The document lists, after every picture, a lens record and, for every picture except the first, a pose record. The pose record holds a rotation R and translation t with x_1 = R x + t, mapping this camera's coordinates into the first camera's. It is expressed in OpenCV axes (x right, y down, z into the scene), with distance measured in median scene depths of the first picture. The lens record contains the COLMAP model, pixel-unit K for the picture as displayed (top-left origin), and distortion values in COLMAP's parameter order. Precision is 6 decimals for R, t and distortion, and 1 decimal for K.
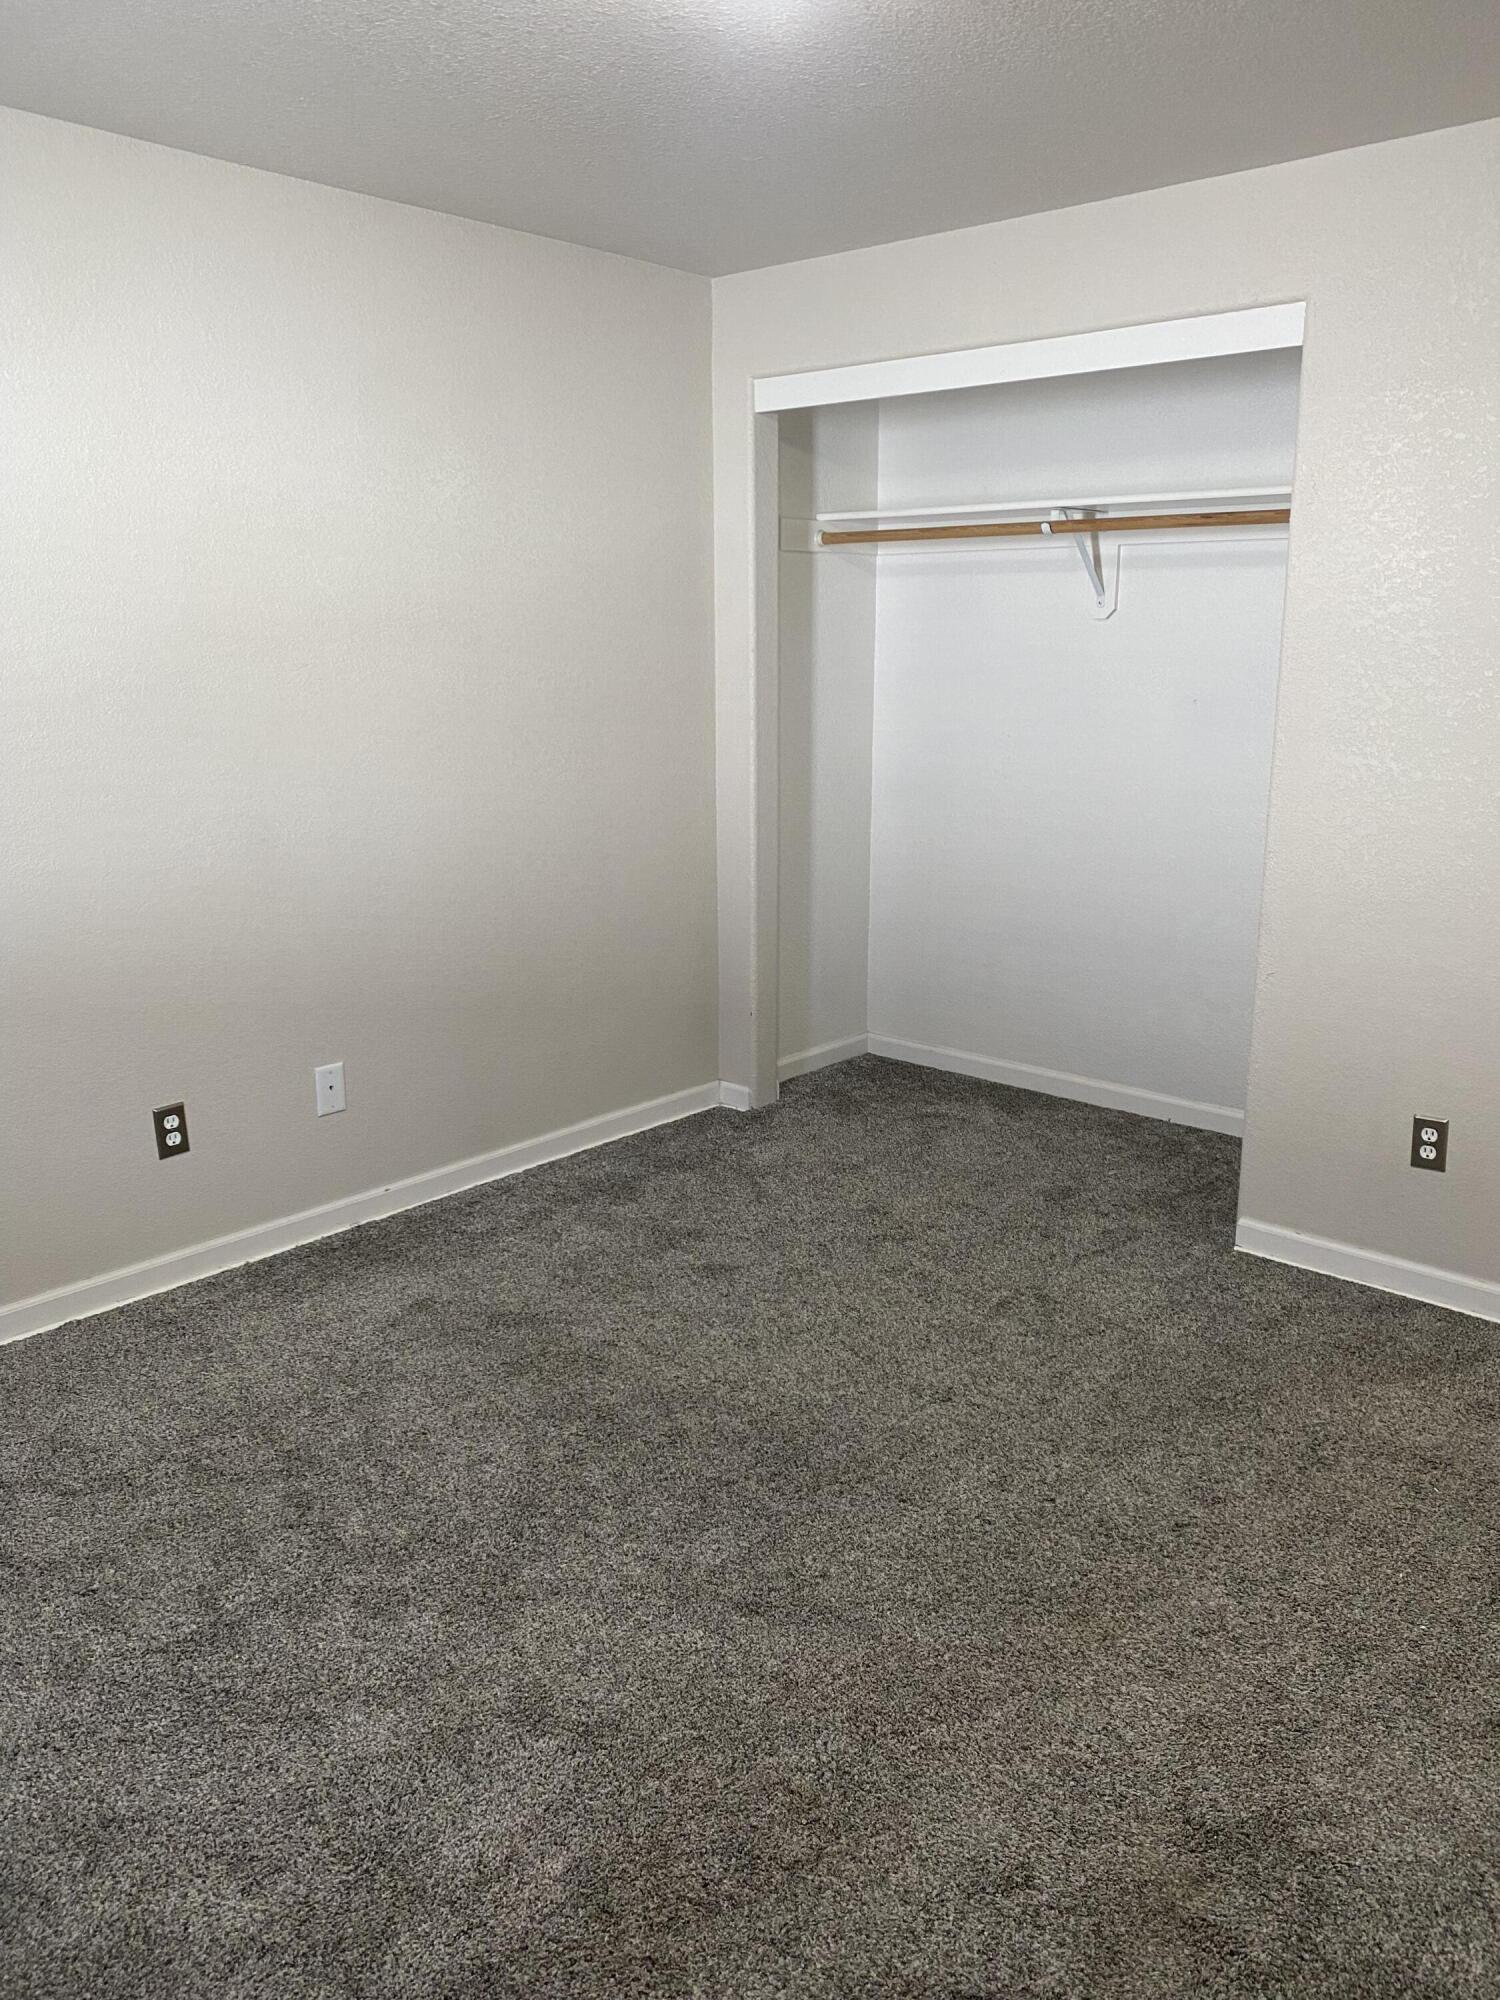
lens RADIAL K [[1504.1, 0, 750.3], [0, 1504.1, 989.3], [0, 0, 1]] dist [-0.001287, -0.037094]
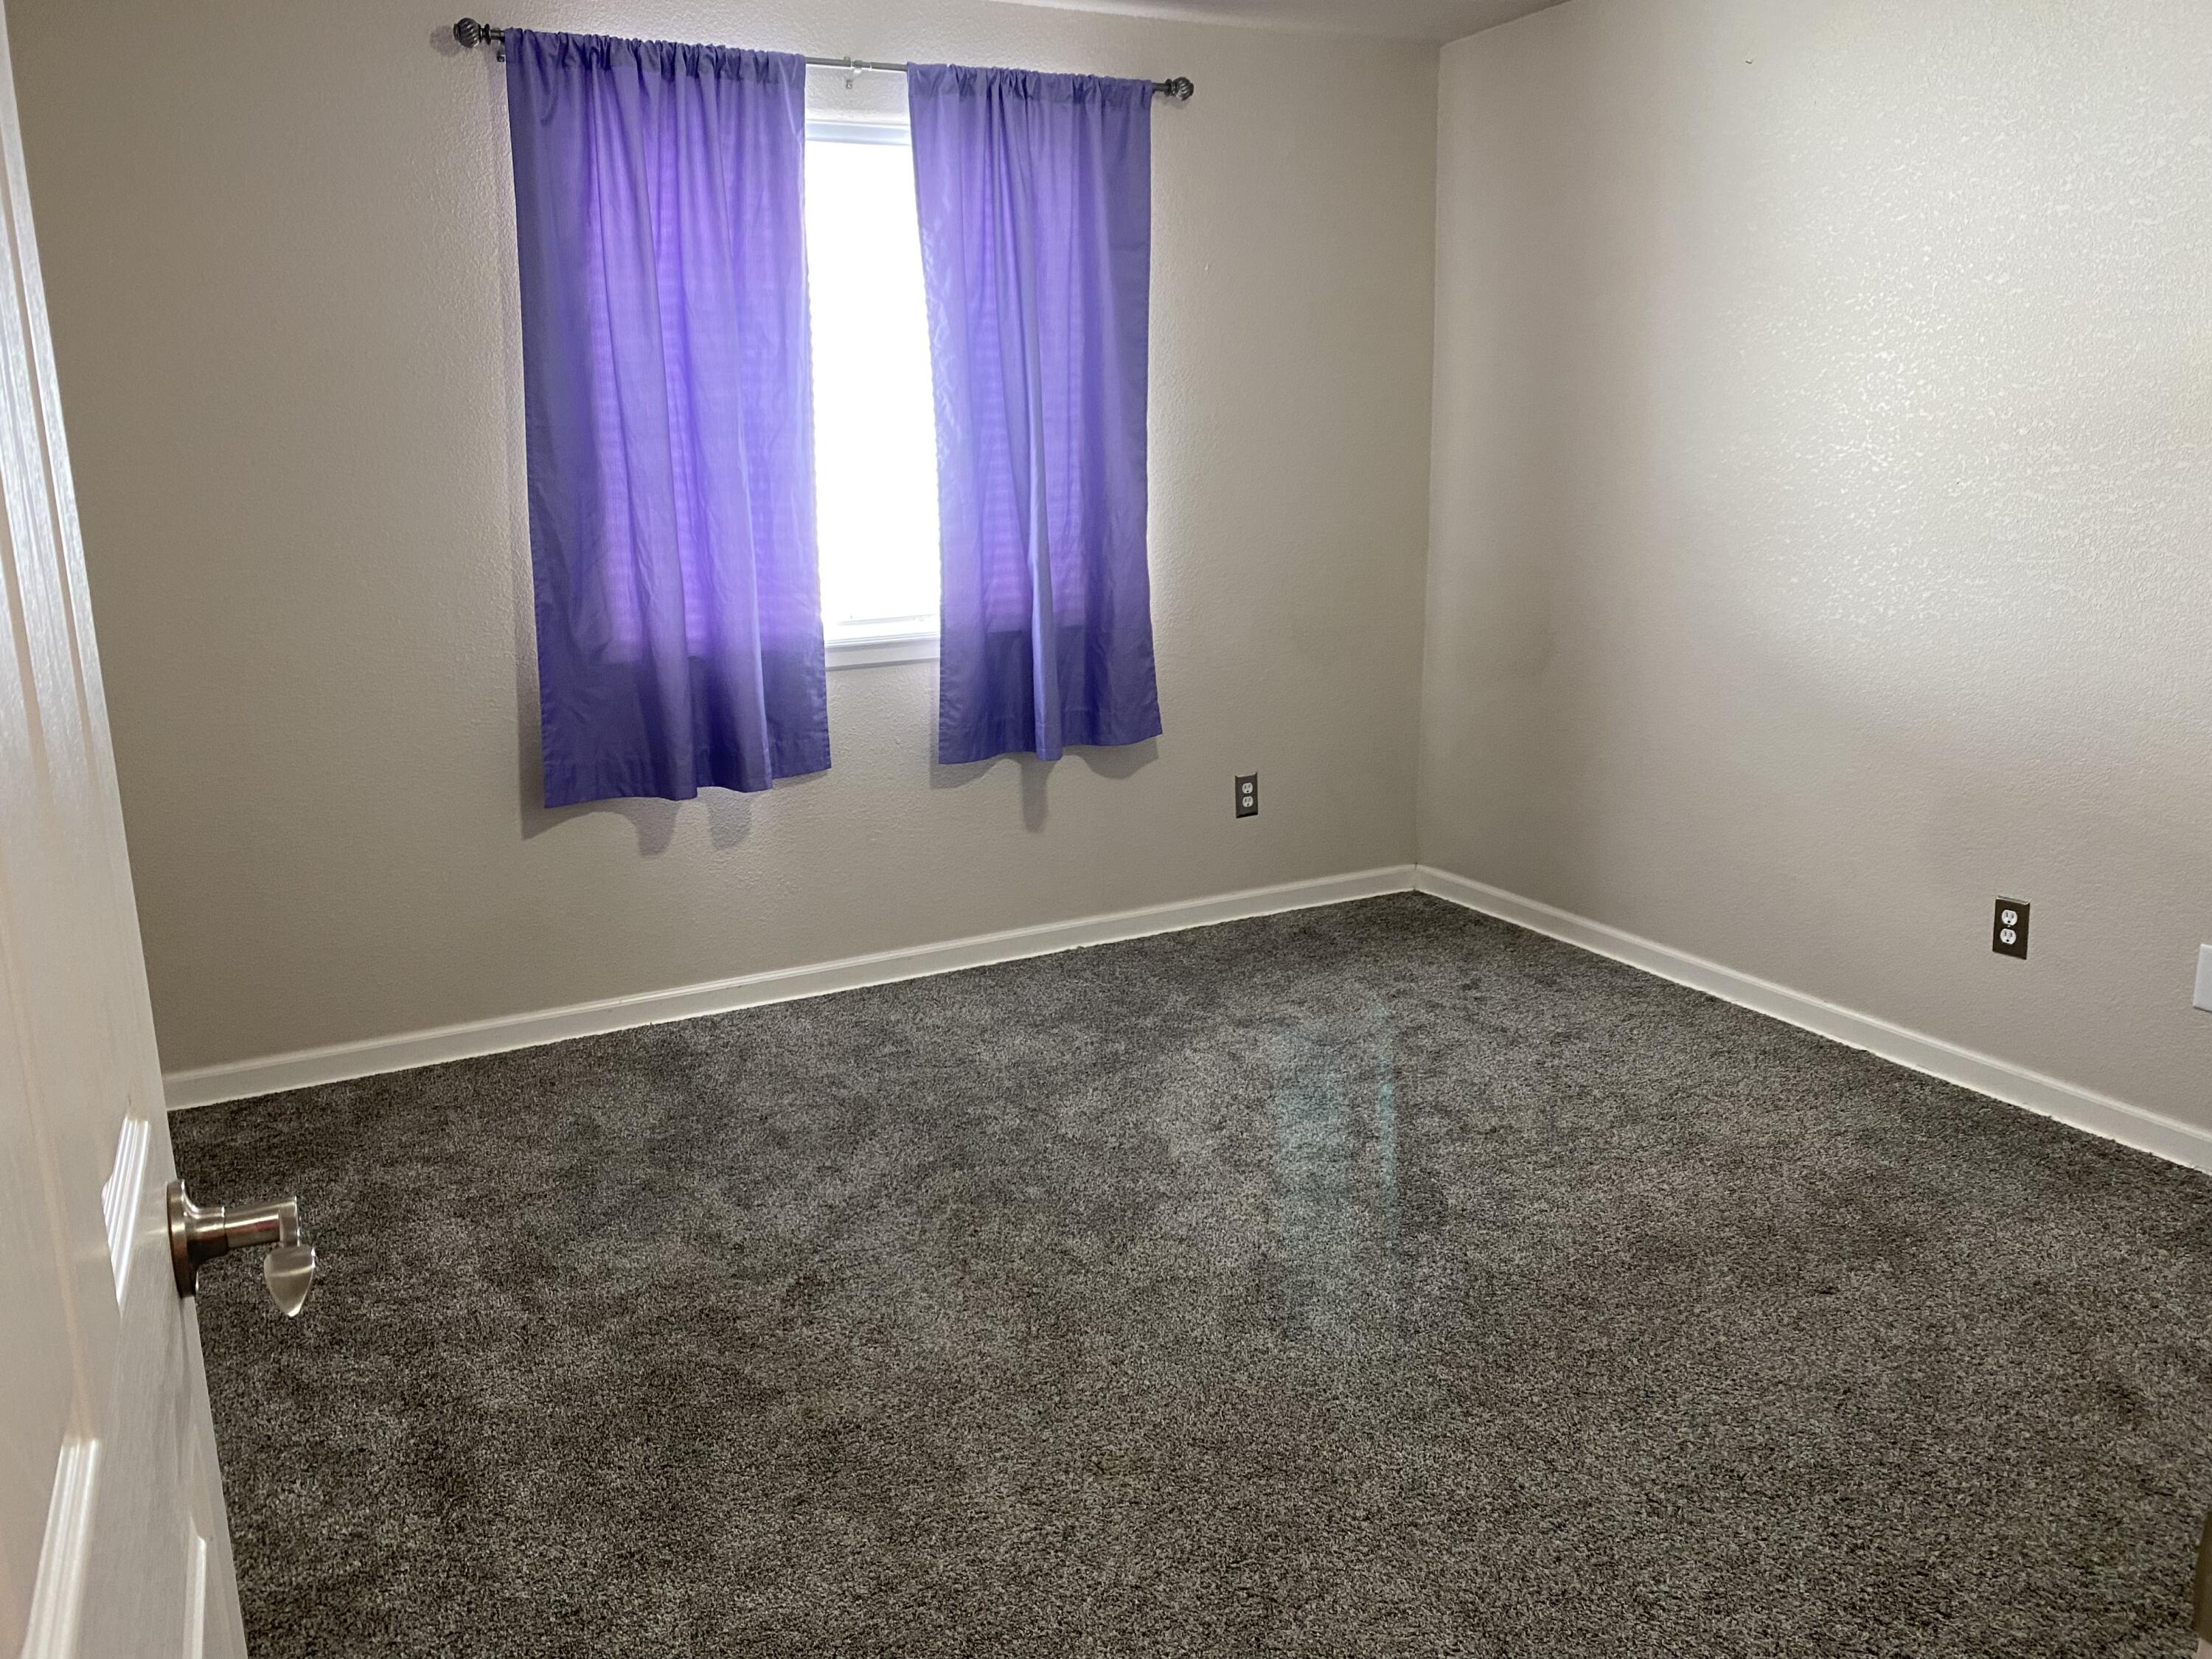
lens RADIAL K [[1643.7, 0, 1104.6], [0, 1643.7, 826.9], [0, 0, 1]] dist [0.163945, -0.432545]
pose [[-0.347787, 0.220760, -0.911213, 0.697032], [-0.195300, 0.933507, 0.300702, -0.153963], [0.917007, 0.282540, -0.281547, 0.767959]]
